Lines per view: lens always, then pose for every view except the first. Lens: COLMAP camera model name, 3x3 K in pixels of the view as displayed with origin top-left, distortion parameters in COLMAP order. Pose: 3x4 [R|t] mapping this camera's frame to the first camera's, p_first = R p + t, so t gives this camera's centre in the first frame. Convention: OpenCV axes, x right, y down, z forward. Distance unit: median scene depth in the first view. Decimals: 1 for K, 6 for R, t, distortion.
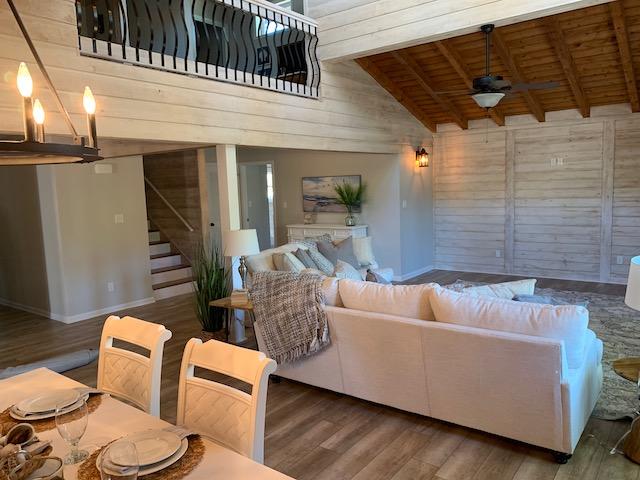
lens RADIAL K [[493.4, 0, 321.0], [0, 493.4, 237.7], [0, 0, 1]] dist [0.018094, -0.005472]
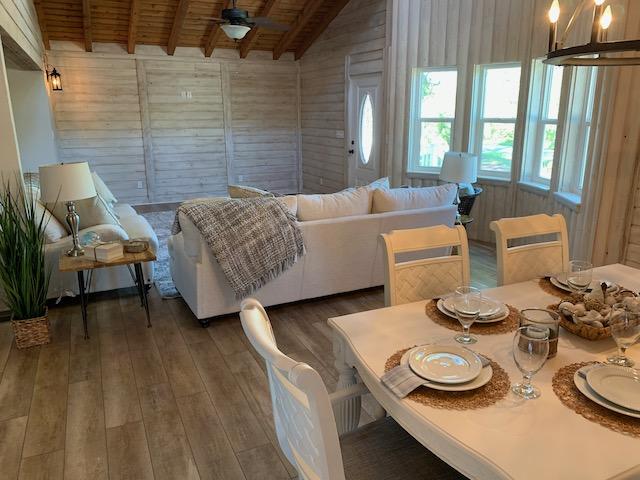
lens RADIAL K [[493.4, 0, 322.4], [0, 493.4, 241.9], [0, 0, 1]] dist [0.018094, -0.005472]
pose [[0.455986, -0.196670, 0.867985, -0.408141], [0.084616, 0.980440, 0.177699, -0.001679], [-0.885955, -0.007583, 0.463708, 0.211645]]
